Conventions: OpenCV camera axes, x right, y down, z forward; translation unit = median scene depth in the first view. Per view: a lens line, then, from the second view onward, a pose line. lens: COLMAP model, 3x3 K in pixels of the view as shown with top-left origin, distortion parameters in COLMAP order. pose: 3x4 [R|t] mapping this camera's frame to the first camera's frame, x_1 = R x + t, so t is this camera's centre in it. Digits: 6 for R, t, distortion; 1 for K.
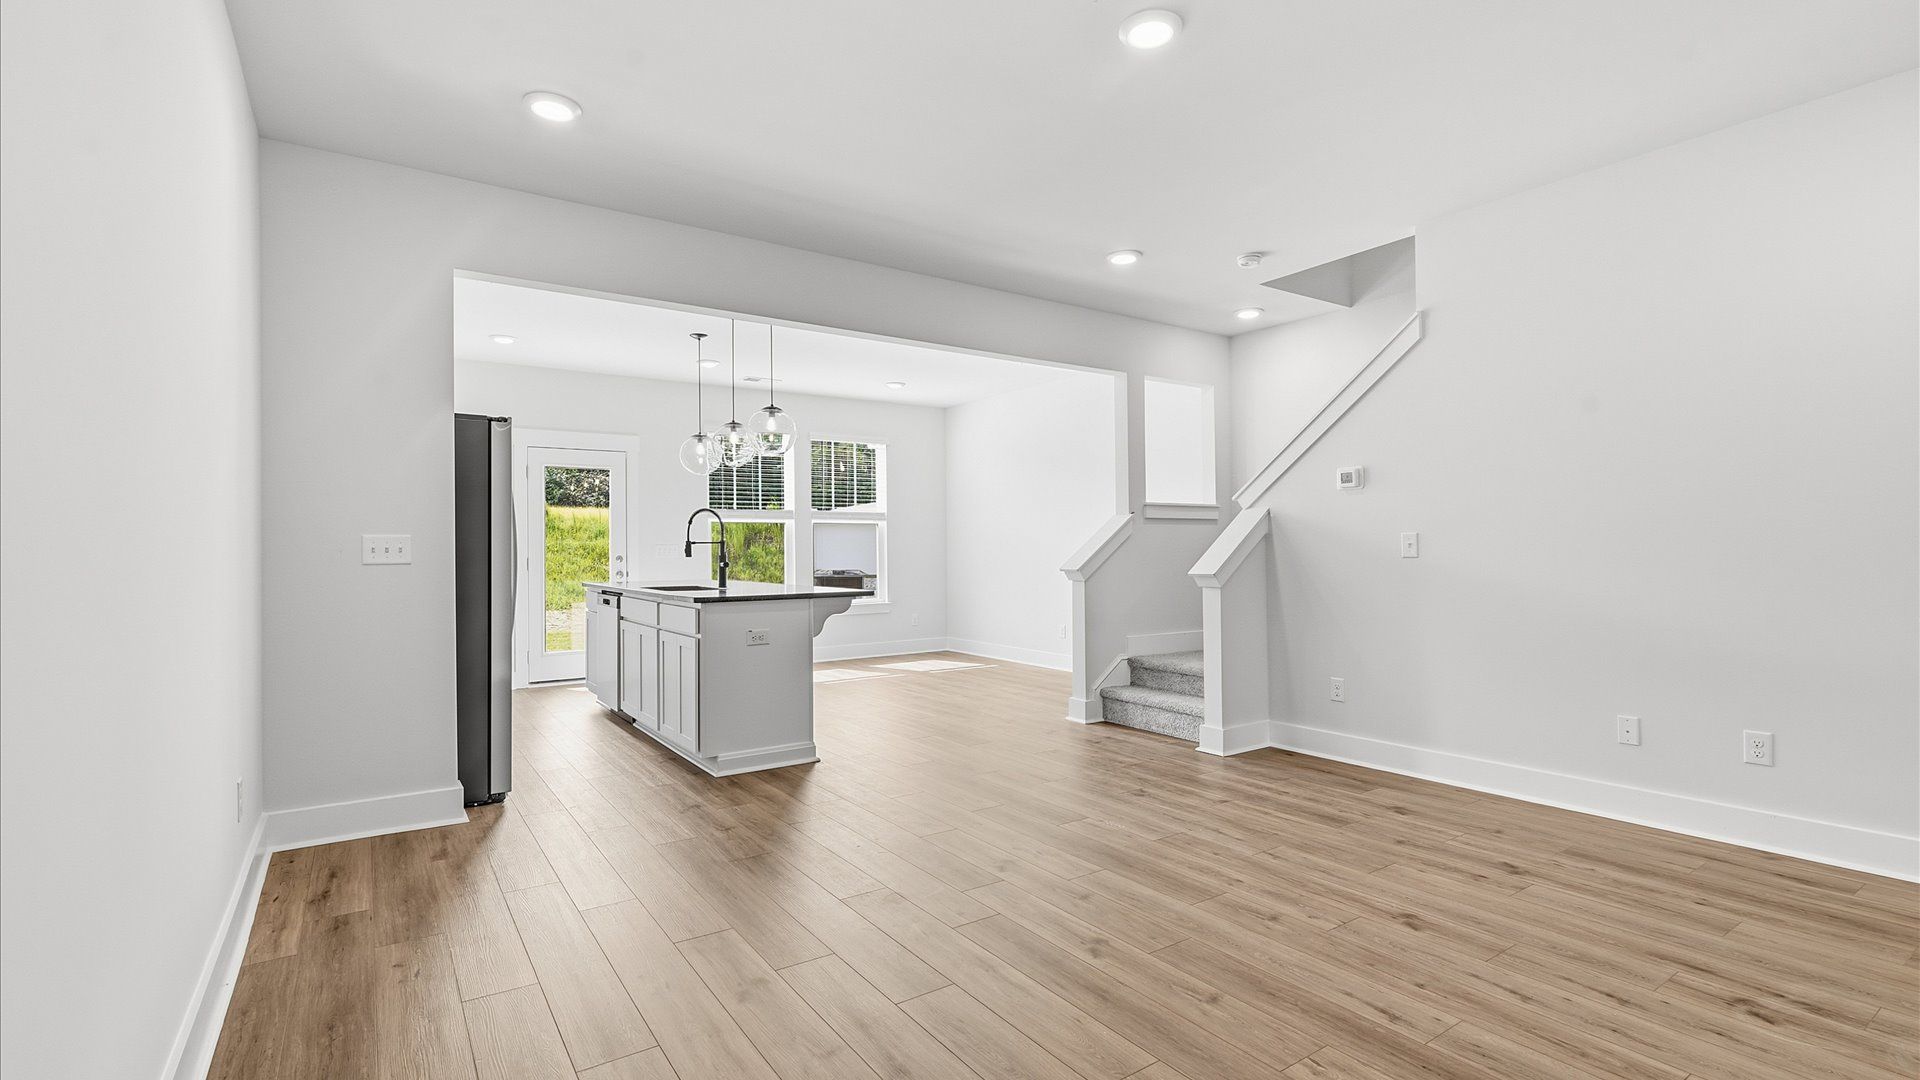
lens RADIAL K [[860.8, 0, 957.3], [0, 860.8, 540.7], [0, 0, 1]] dist [0.000676, -0.000014]
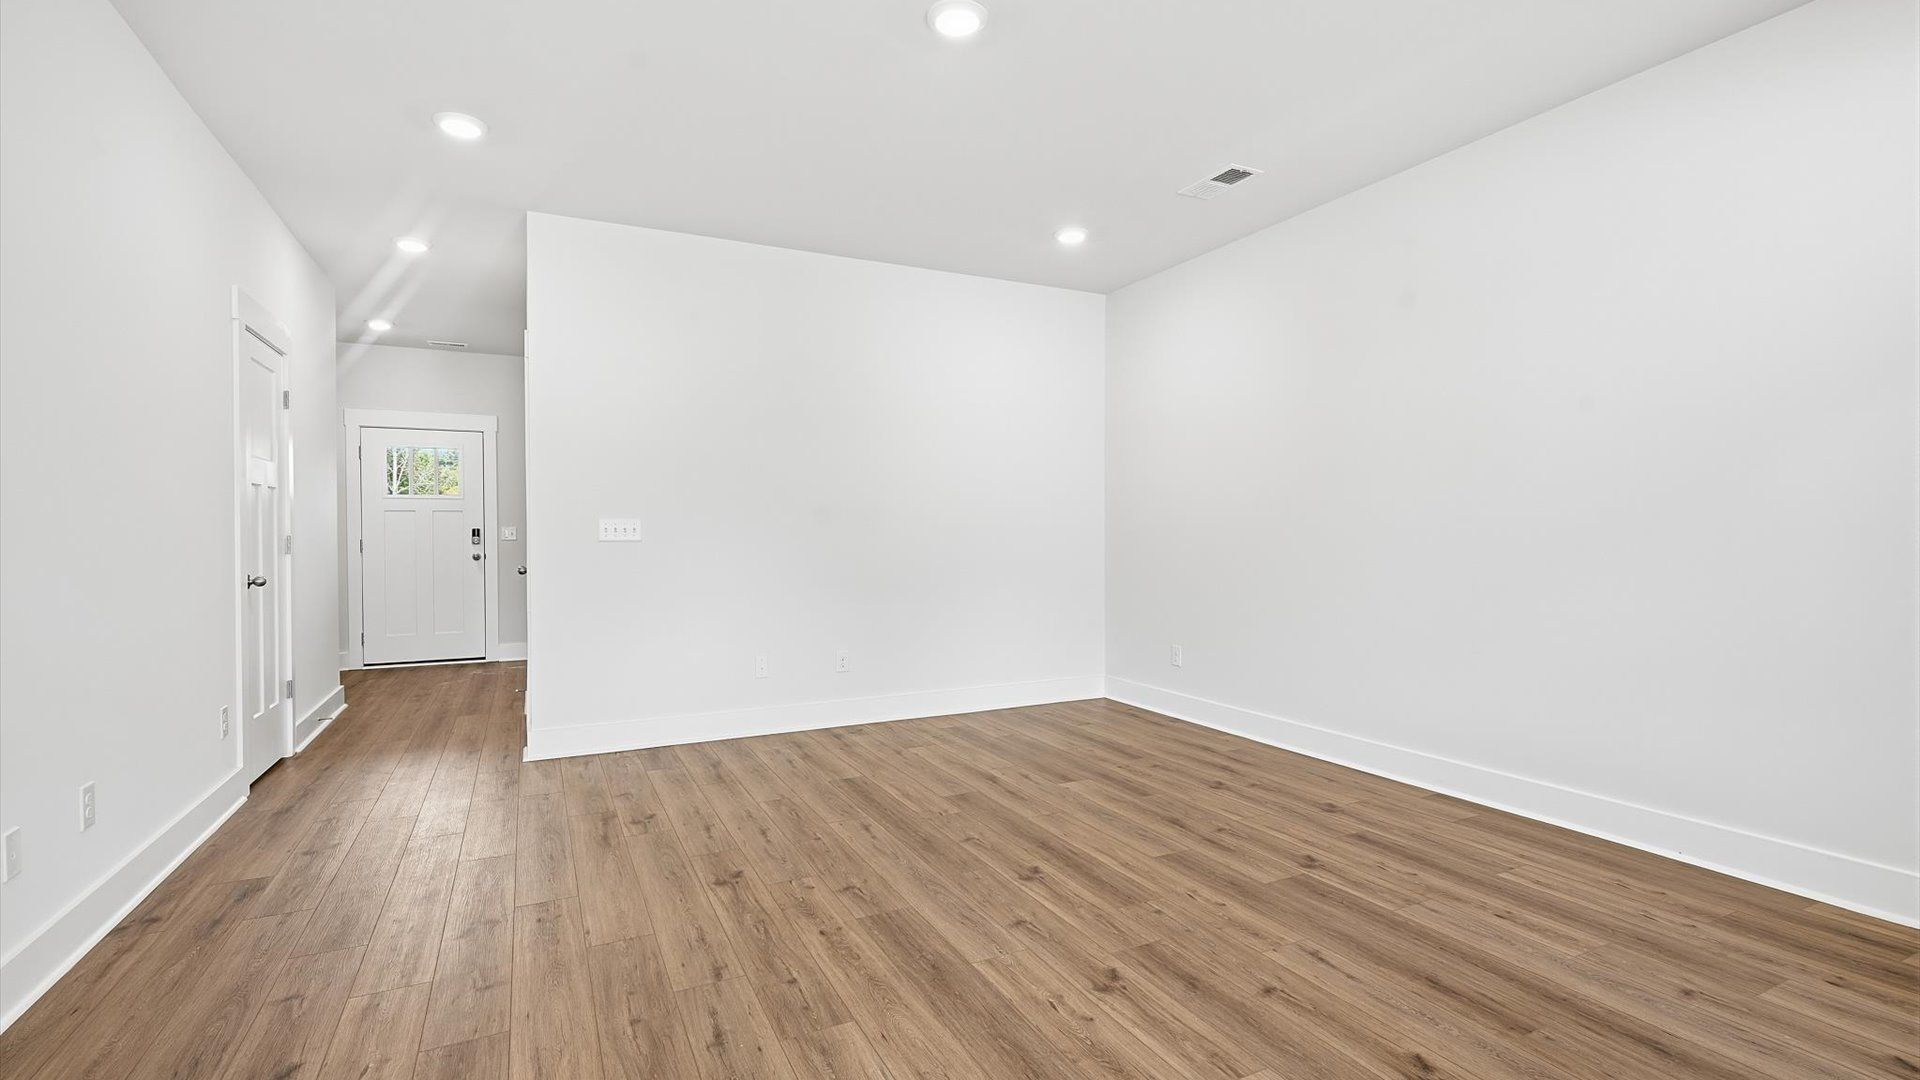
lens RADIAL K [[860.8, 0, 965.0], [0, 860.8, 542.2], [0, 0, 1]] dist [0.000676, -0.000014]
pose [[-0.991663, 0.010360, 0.128444, 0.085543], [0.010477, 0.999945, 0.000233, 0.022116], [-0.128435, 0.001577, -0.991717, 1.884889]]
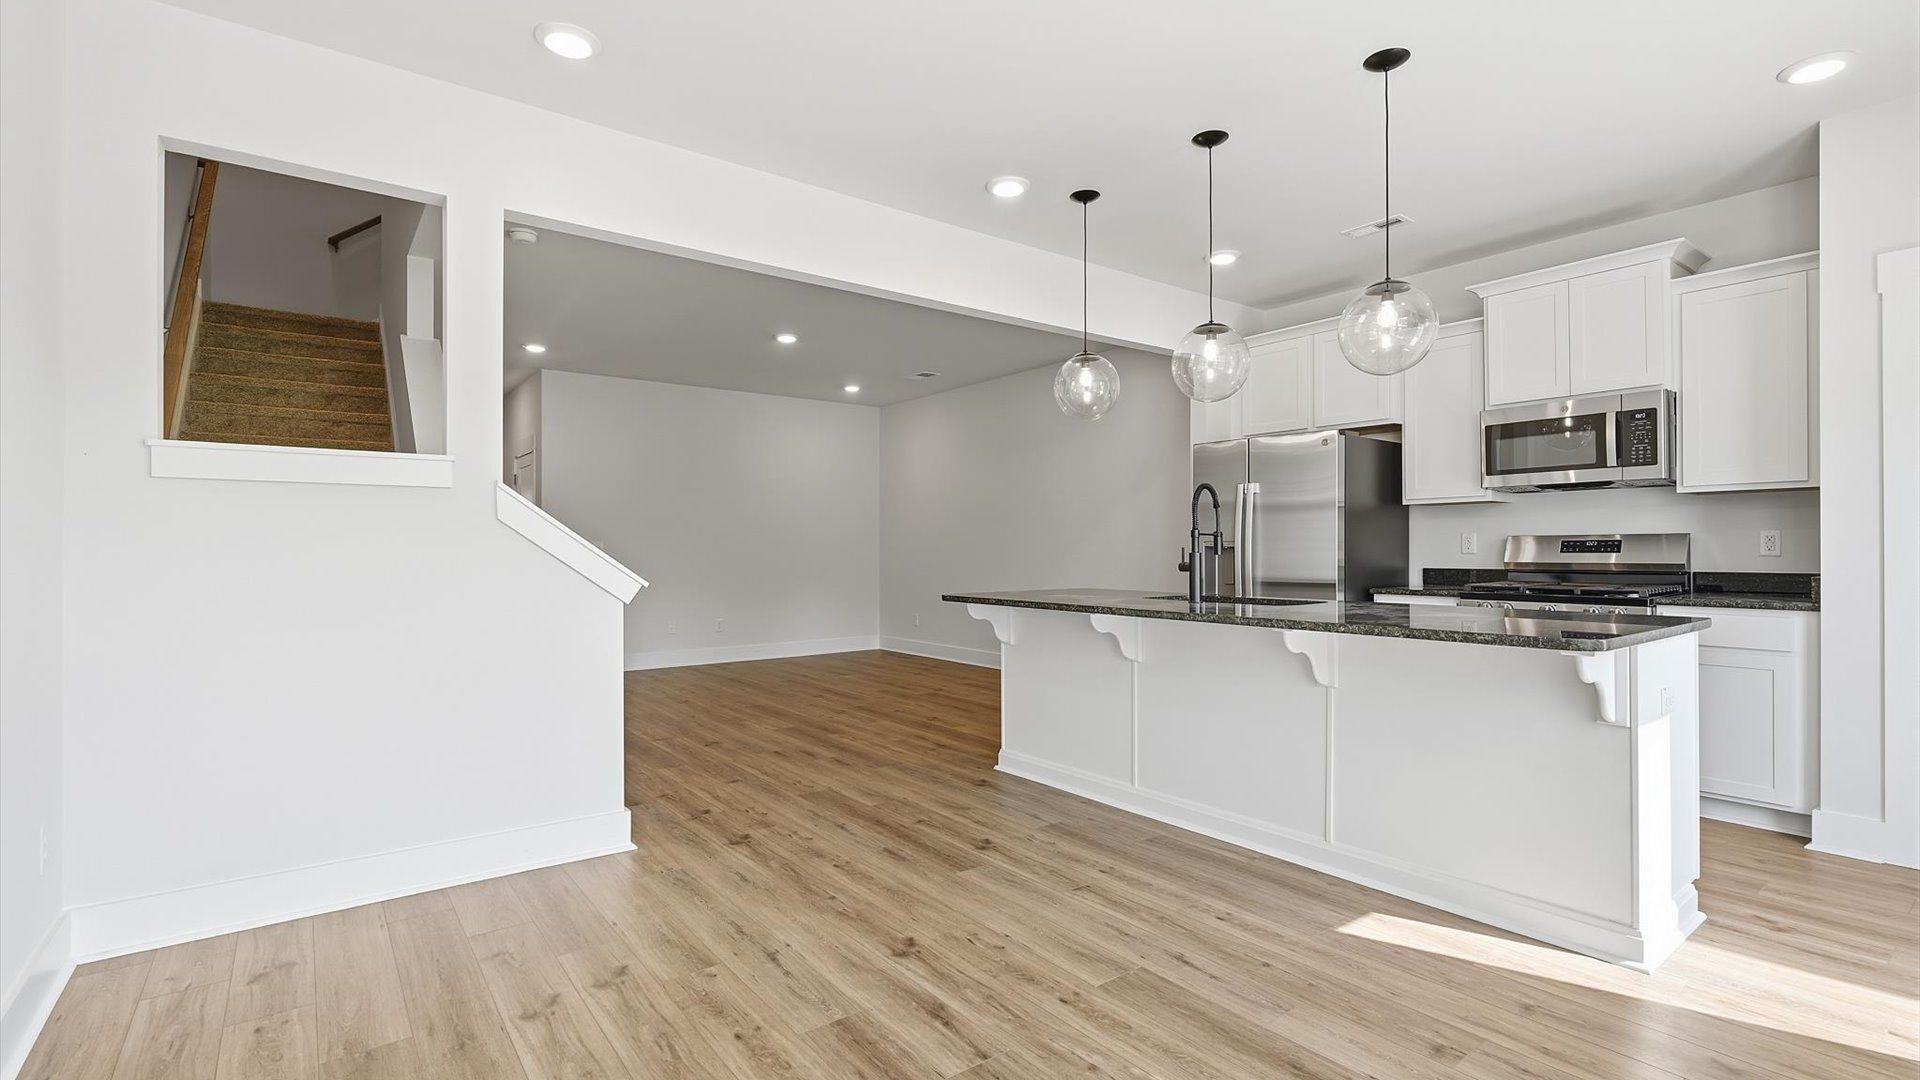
lens RADIAL K [[860.8, 0, 948.7], [0, 860.8, 550.1], [0, 0, 1]] dist [0.000676, -0.000014]
pose [[-0.999050, 0.013002, -0.041594, -0.114760], [0.013278, 0.999892, -0.006348, 0.029514], [0.041507, -0.006895, -0.999114, 3.224875]]
